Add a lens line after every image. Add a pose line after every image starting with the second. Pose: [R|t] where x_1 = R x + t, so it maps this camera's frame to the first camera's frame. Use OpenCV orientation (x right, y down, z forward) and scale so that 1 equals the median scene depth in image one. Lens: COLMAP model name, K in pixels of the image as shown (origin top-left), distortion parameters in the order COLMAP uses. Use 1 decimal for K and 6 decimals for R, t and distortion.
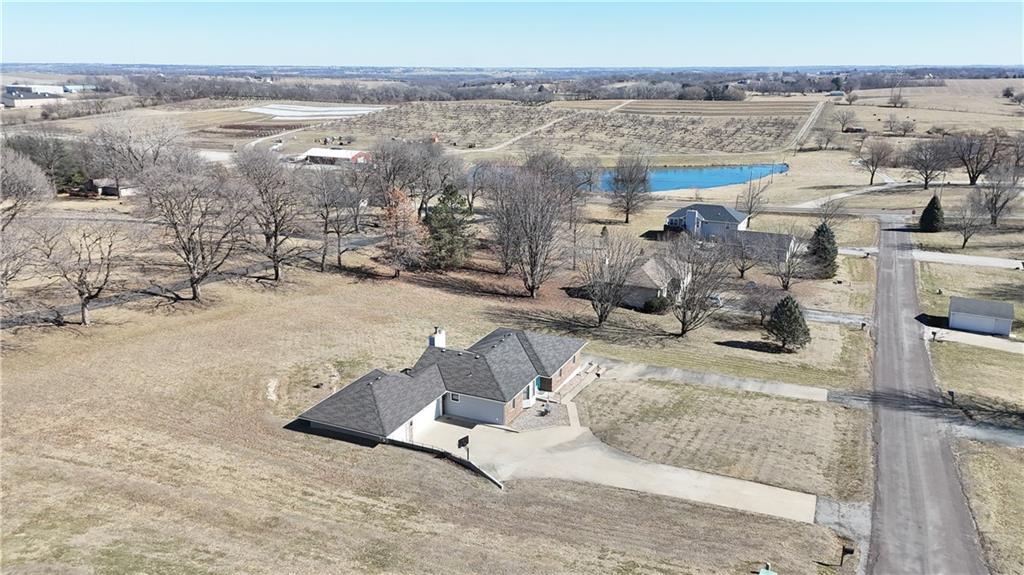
lens RADIAL K [[760.1, 0, 512.0], [0, 760.1, 287.5], [0, 0, 1]] dist [0.023911, -0.005369]
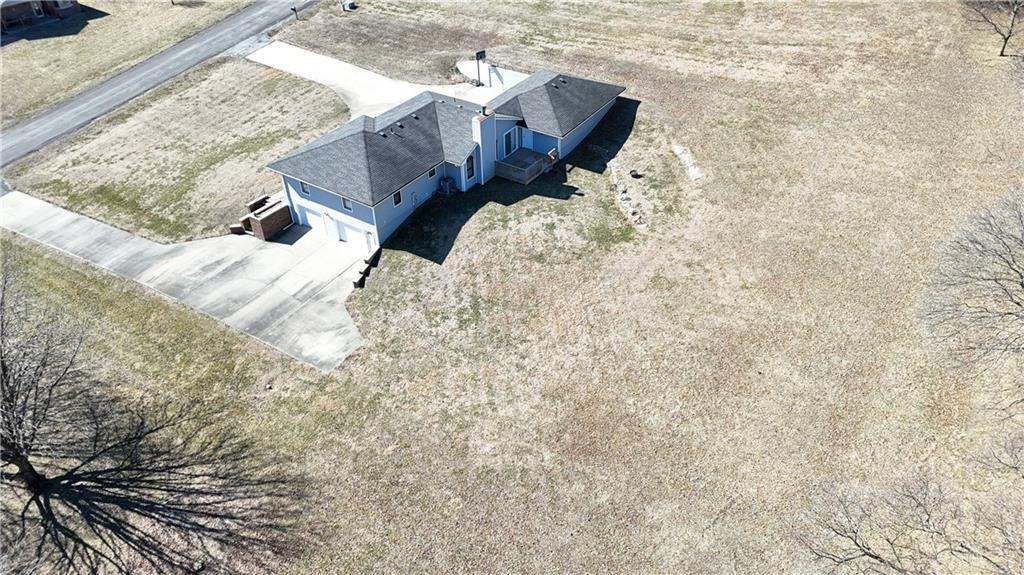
lens RADIAL K [[709.2, 0, 512.0], [0, 709.2, 287.5], [0, 0, 1]] dist [0.026824, 0.001451]
pose [[-0.986610, -0.083652, 0.140015, -0.226097], [0.067049, 0.574549, 0.815720, -0.383079], [-0.148681, 0.814184, -0.561246, 1.421198]]
